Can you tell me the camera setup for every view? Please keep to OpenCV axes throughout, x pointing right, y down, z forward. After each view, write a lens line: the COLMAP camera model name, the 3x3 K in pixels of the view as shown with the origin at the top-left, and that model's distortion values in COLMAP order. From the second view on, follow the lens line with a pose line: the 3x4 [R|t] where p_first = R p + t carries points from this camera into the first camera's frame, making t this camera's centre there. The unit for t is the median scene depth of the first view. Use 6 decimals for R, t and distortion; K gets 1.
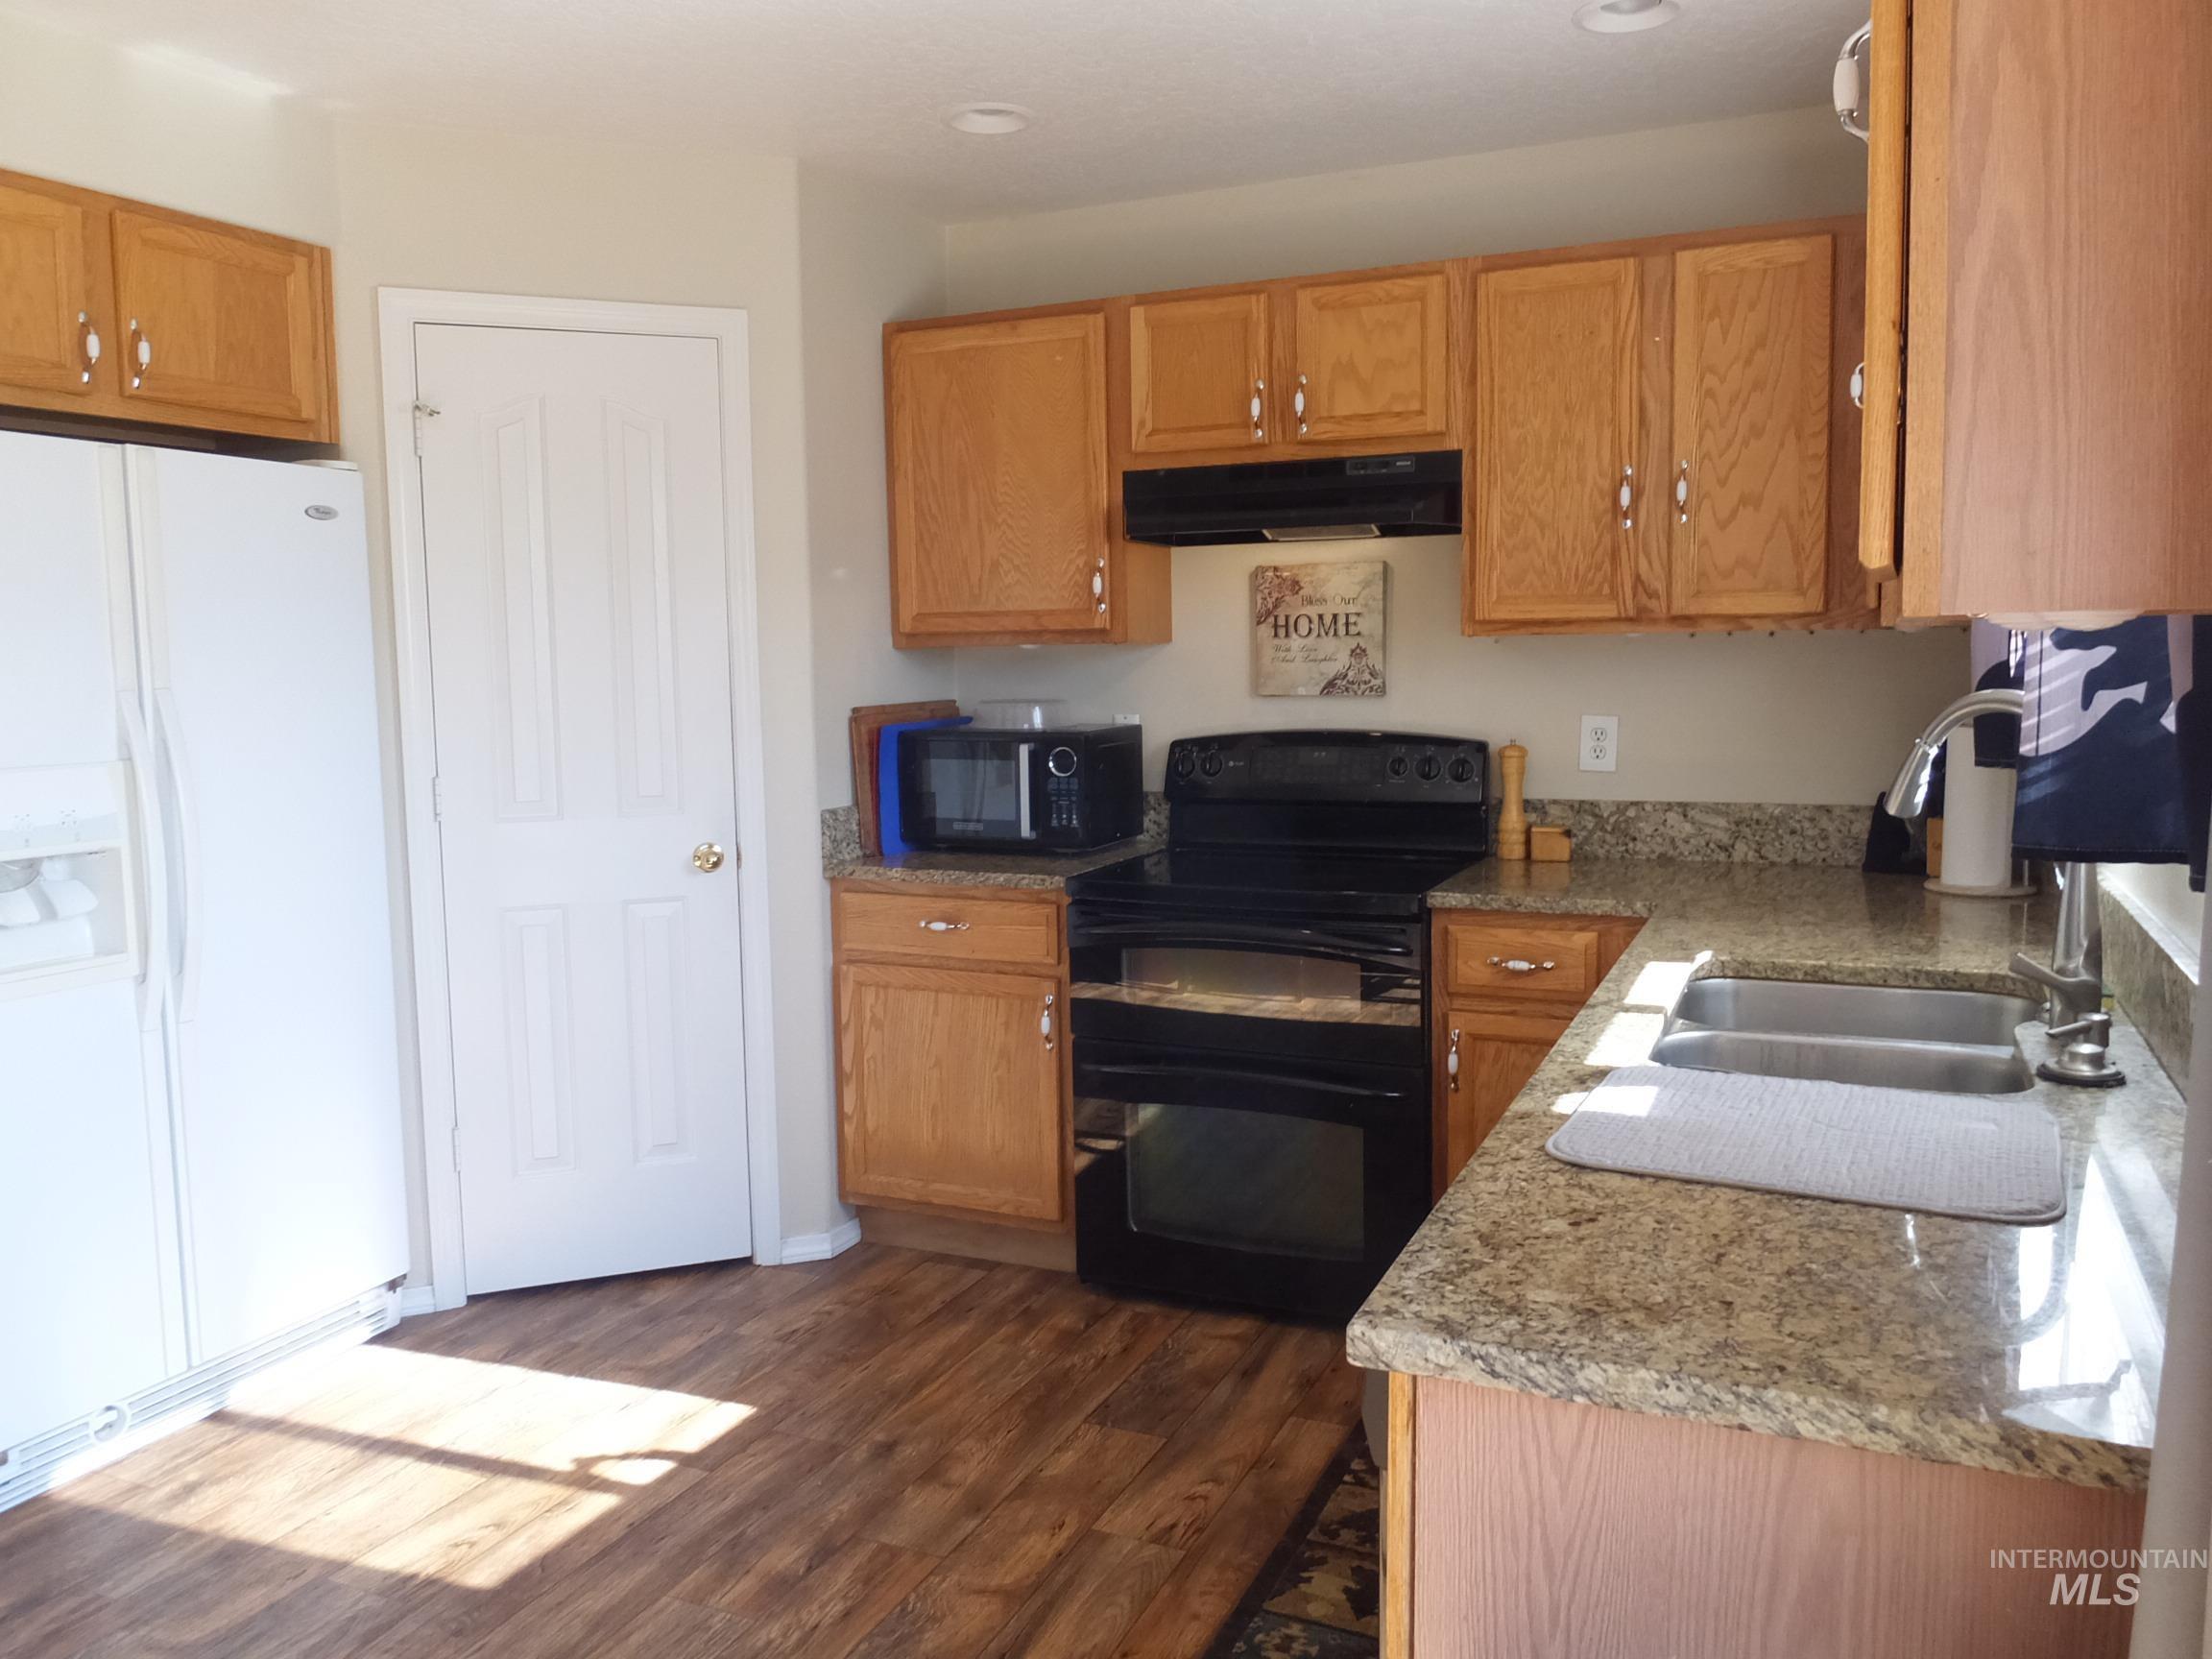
lens RADIAL K [[1672.4, 0, 1109.0], [0, 1672.4, 812.9], [0, 0, 1]] dist [0.013906, -0.022059]
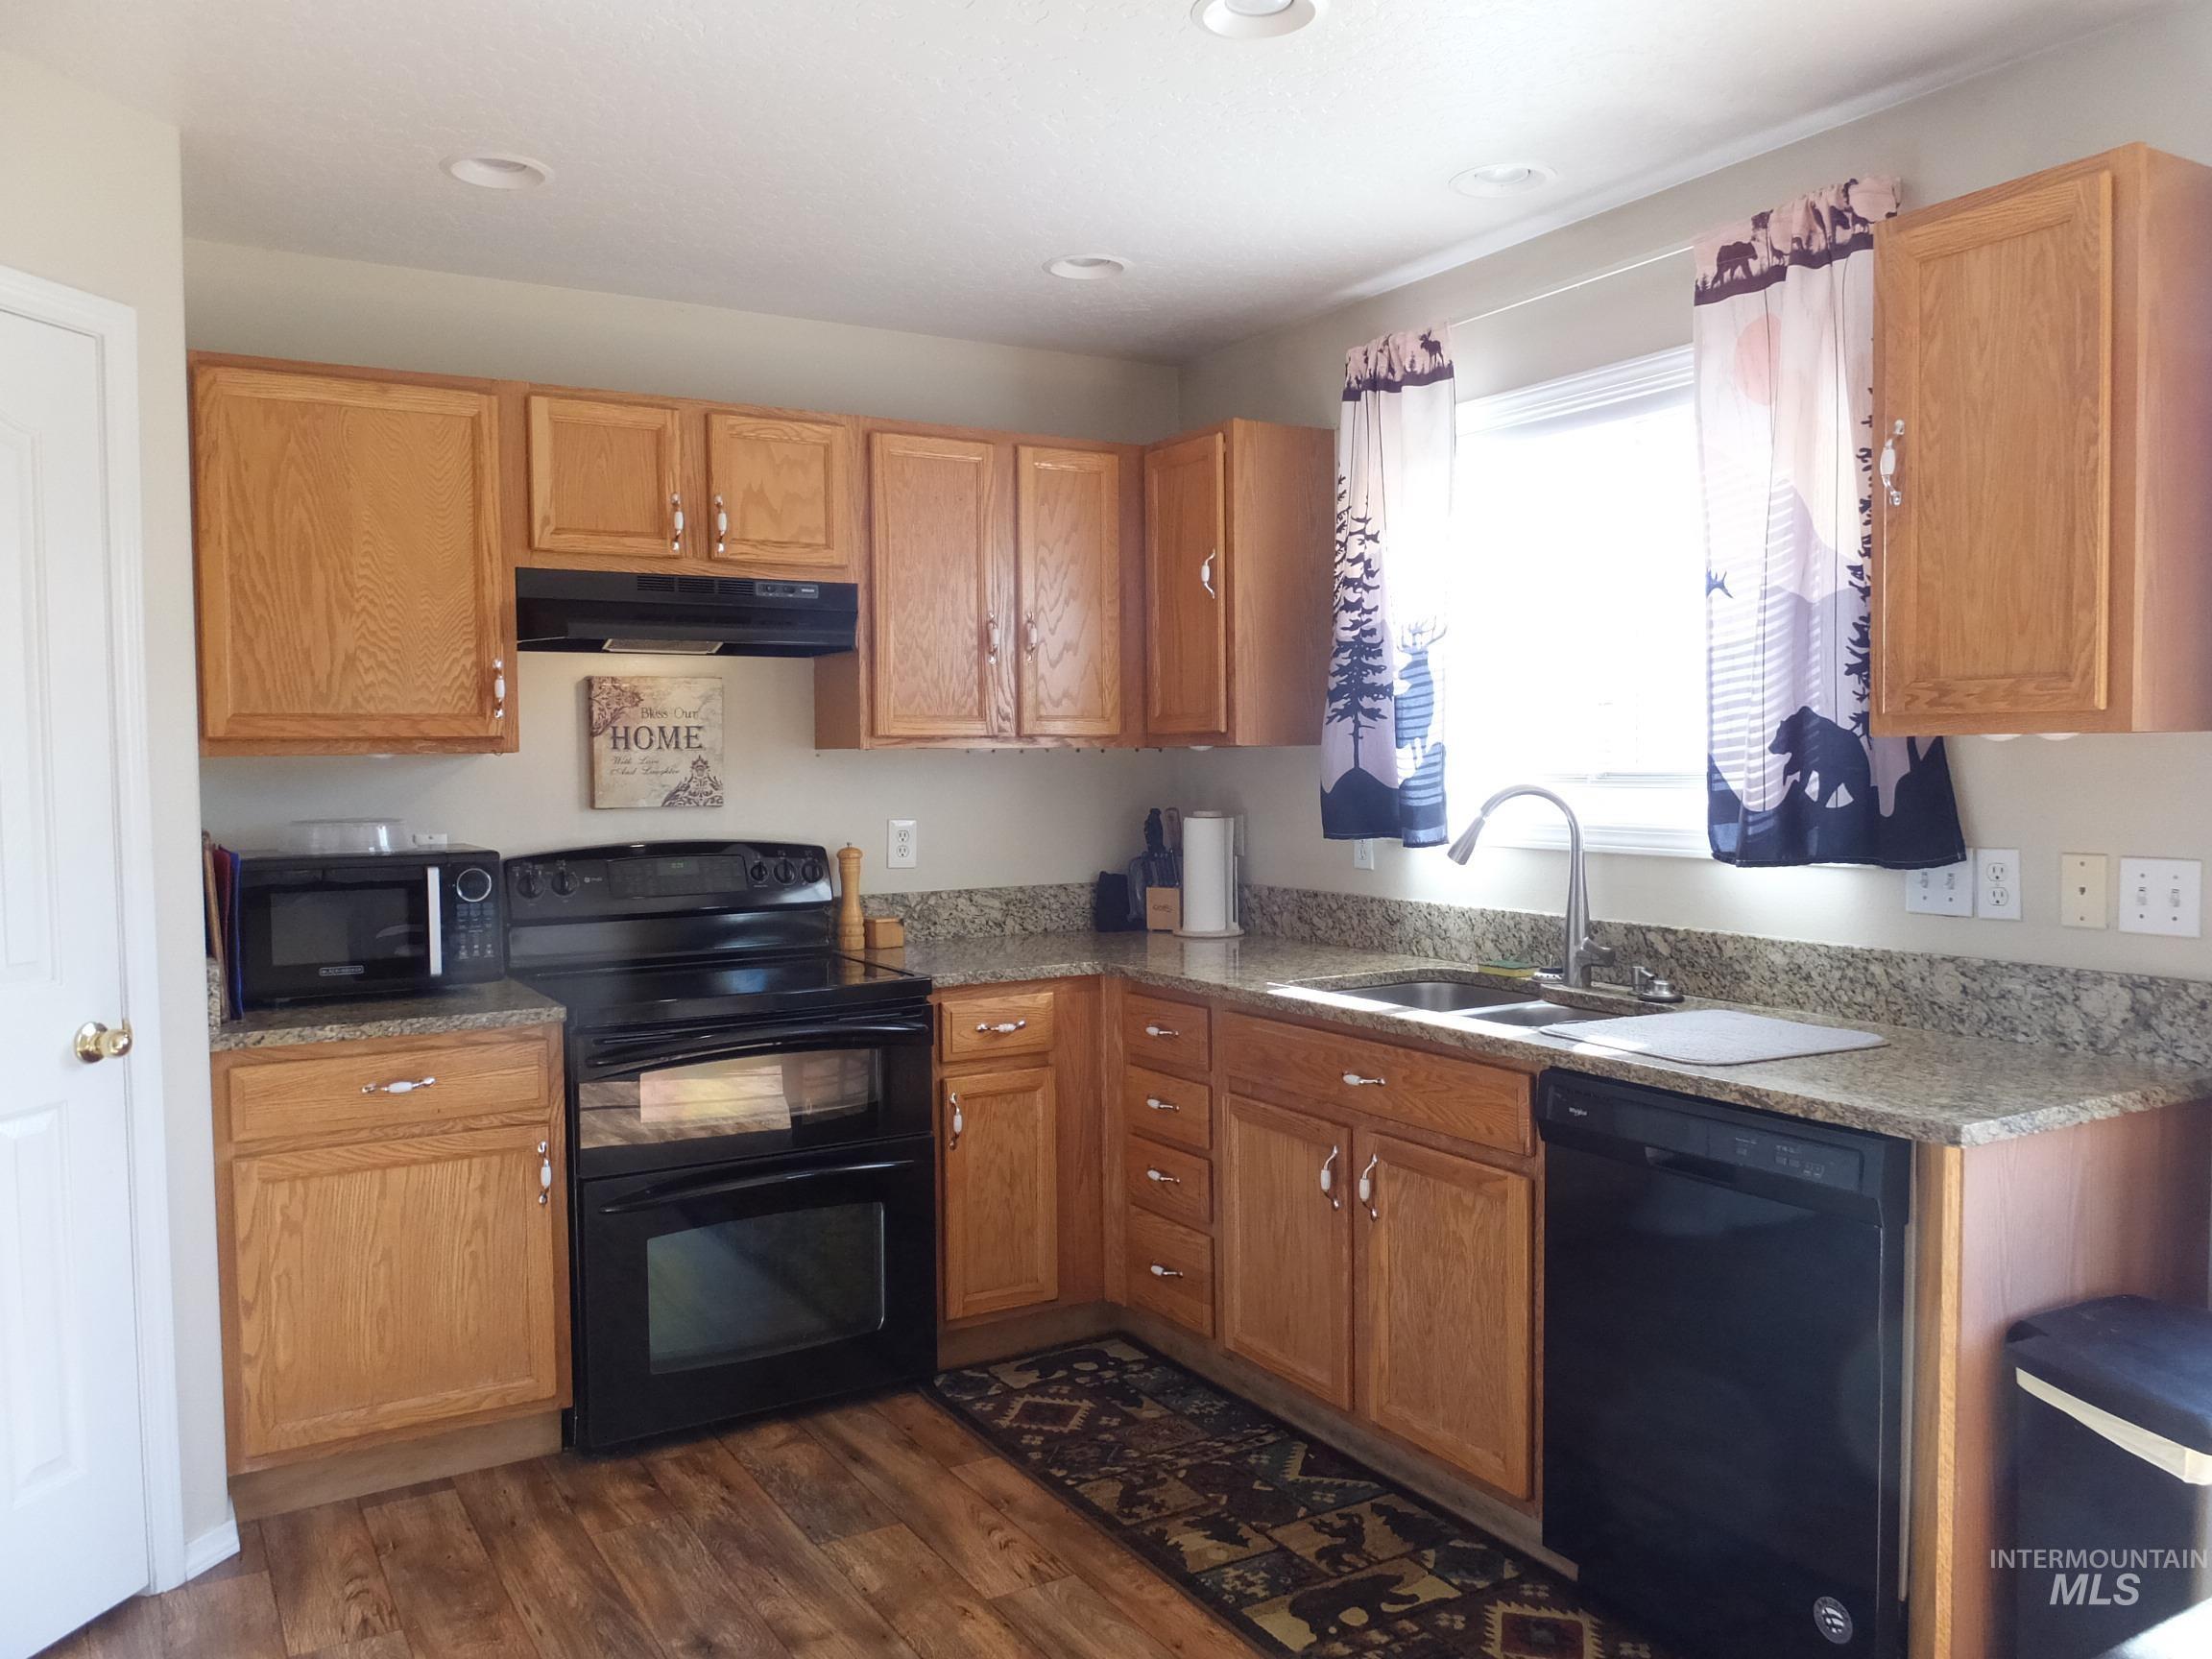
lens RADIAL K [[1672.4, 0, 1091.0], [0, 1672.4, 835.7], [0, 0, 1]] dist [0.013906, -0.022059]
pose [[0.573992, -0.028813, 0.818354, -0.593520], [0.080972, 0.996480, -0.021710, -0.011503], [-0.814847, 0.078725, 0.574305, 0.232203]]
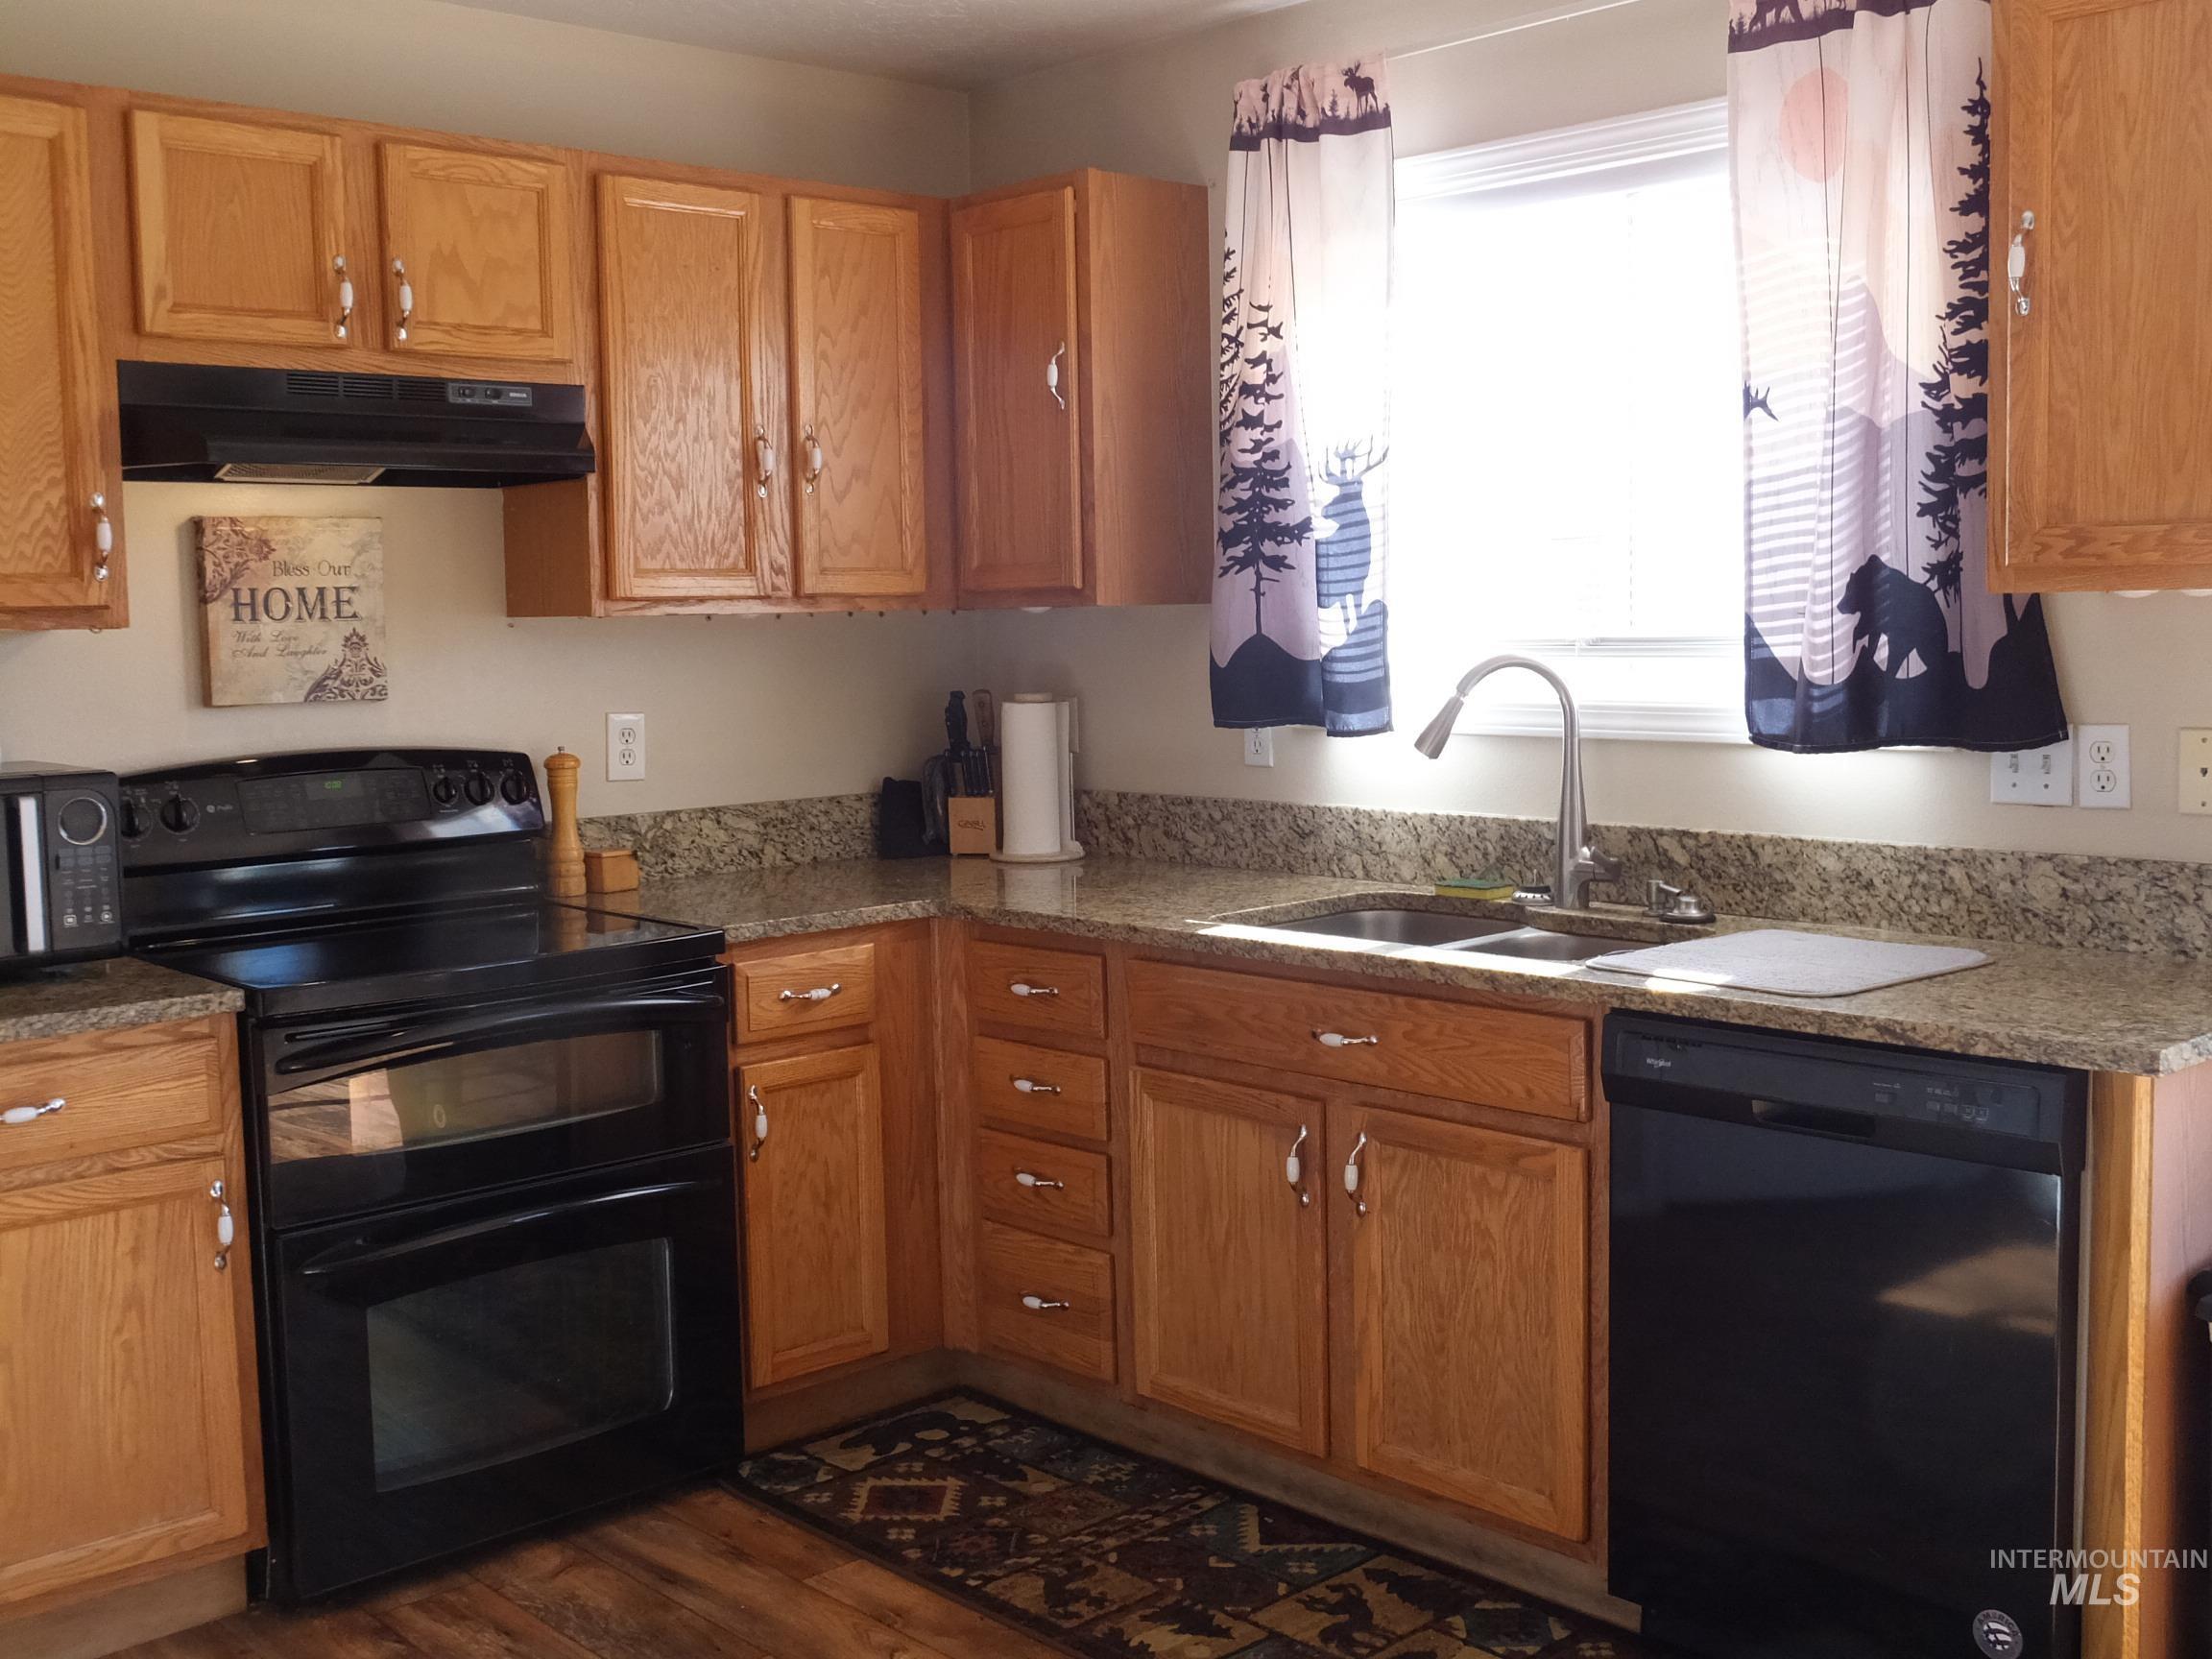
lens RADIAL K [[2282.5, 0, 1099.0], [0, 2282.5, 814.7], [0, 0, 1]] dist [-0.032147, 0.000000]
pose [[0.387080, -0.075787, 0.918926, -0.681072], [0.103689, 0.993872, 0.038292, -0.027315], [-0.916197, 0.080460, 0.392567, 0.345630]]
